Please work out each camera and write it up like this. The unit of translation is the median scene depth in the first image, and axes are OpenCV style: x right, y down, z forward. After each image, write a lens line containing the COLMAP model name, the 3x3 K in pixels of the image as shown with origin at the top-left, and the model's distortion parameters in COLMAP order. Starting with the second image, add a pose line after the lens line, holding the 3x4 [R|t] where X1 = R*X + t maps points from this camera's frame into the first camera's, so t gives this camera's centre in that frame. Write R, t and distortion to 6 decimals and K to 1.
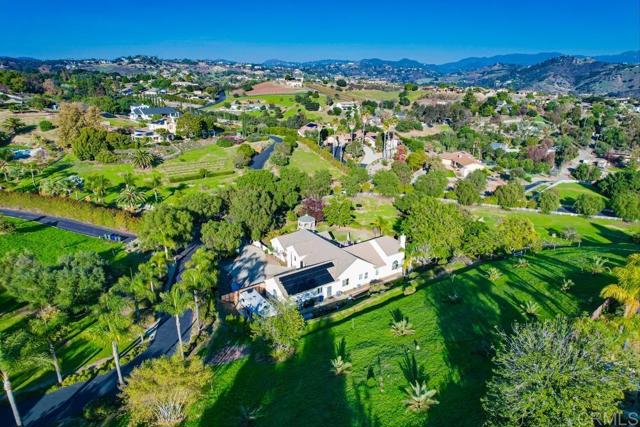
lens RADIAL K [[410.5, 0, 322.6], [0, 410.5, 212.7], [0, 0, 1]] dist [-0.071630, 0.064832]
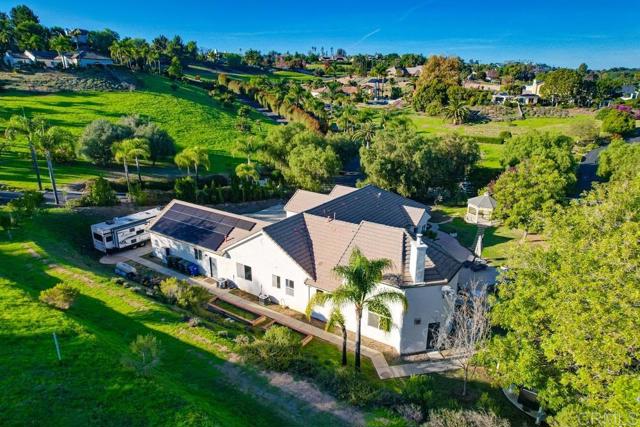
lens RADIAL K [[410.5, 0, 322.6], [0, 410.5, 212.7], [0, 0, 1]] dist [-0.071630, 0.064832]
pose [[0.354278, 0.269654, -0.895418, 0.101215], [-0.299957, 0.939696, 0.164308, 0.001655], [0.885727, 0.210376, 0.413799, 0.185843]]
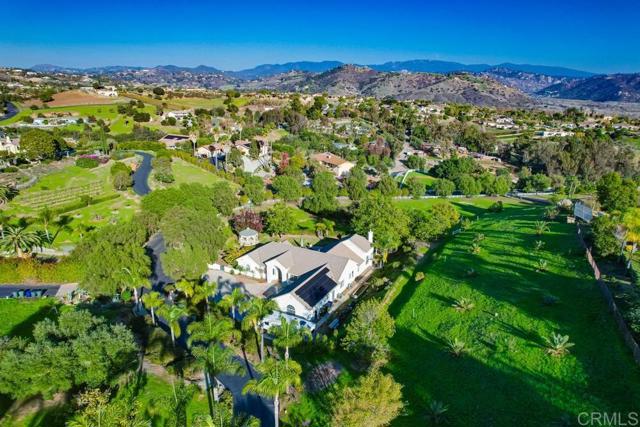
lens RADIAL K [[410.5, 0, 322.6], [0, 410.5, 212.7], [0, 0, 1]] dist [-0.071630, 0.064832]
pose [[0.894062, -0.133688, 0.427529, -0.086114], [0.140035, 0.990005, 0.016729, -0.006854], [-0.425492, 0.044912, 0.903847, 0.016324]]
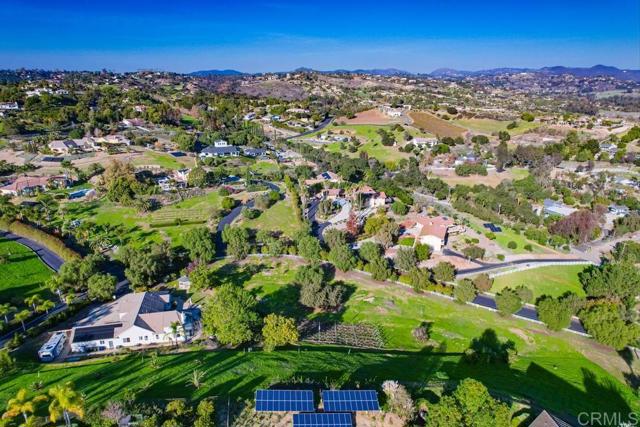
lens RADIAL K [[410.5, 0, 322.6], [0, 410.5, 212.7], [0, 0, 1]] dist [-0.071630, 0.064832]
pose [[0.922818, 0.109715, -0.369283, 0.242138], [-0.116124, 0.993223, 0.004902, -0.074079], [0.367318, 0.038359, 0.929304, -0.011969]]
